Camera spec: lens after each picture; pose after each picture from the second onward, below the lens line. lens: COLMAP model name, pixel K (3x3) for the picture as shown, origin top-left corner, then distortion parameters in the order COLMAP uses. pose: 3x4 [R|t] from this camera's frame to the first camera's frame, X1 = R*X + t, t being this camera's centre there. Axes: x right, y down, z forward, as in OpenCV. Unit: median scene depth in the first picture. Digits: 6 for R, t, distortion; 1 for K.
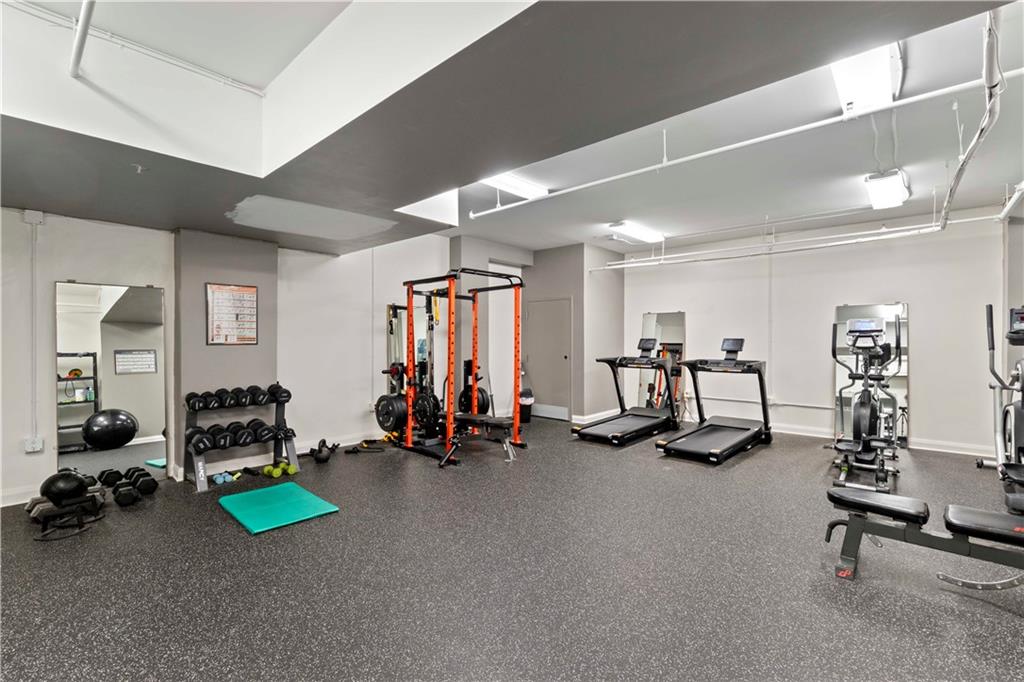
lens RADIAL K [[448.9, 0, 511.1], [0, 448.9, 339.6], [0, 0, 1]] dist [-0.007859, 0.001176]
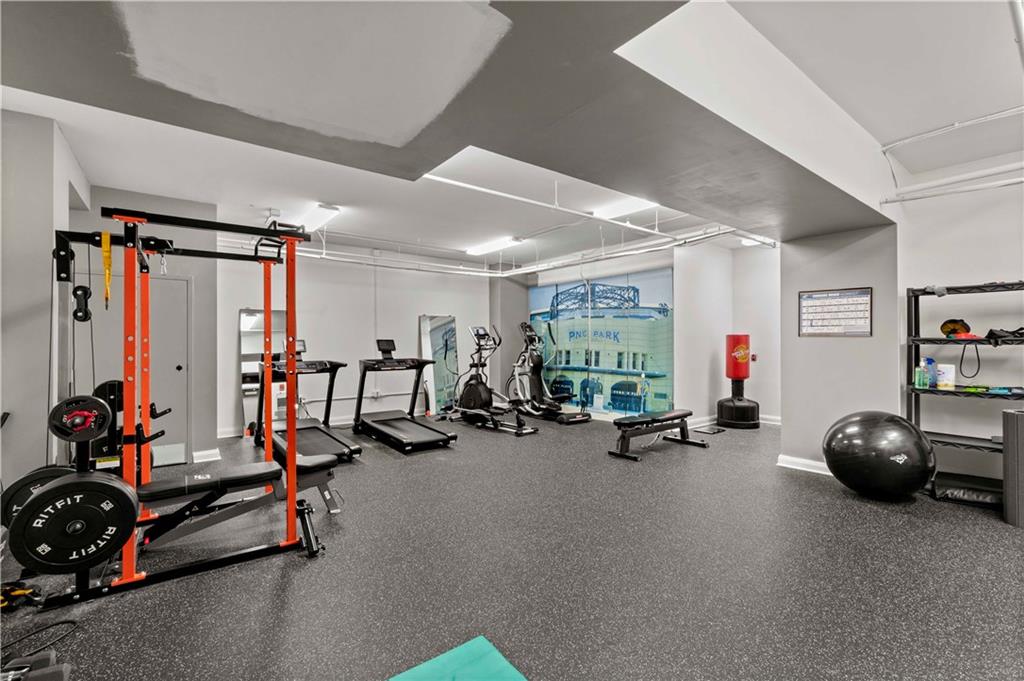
lens RADIAL K [[448.9, 0, 512.3], [0, 448.9, 341.8], [0, 0, 1]] dist [-0.007859, 0.001176]
pose [[0.179217, -0.003816, 0.983802, -0.551618], [0.000276, 0.999993, 0.003829, -0.001035], [-0.983809, -0.000415, 0.179217, 0.504962]]
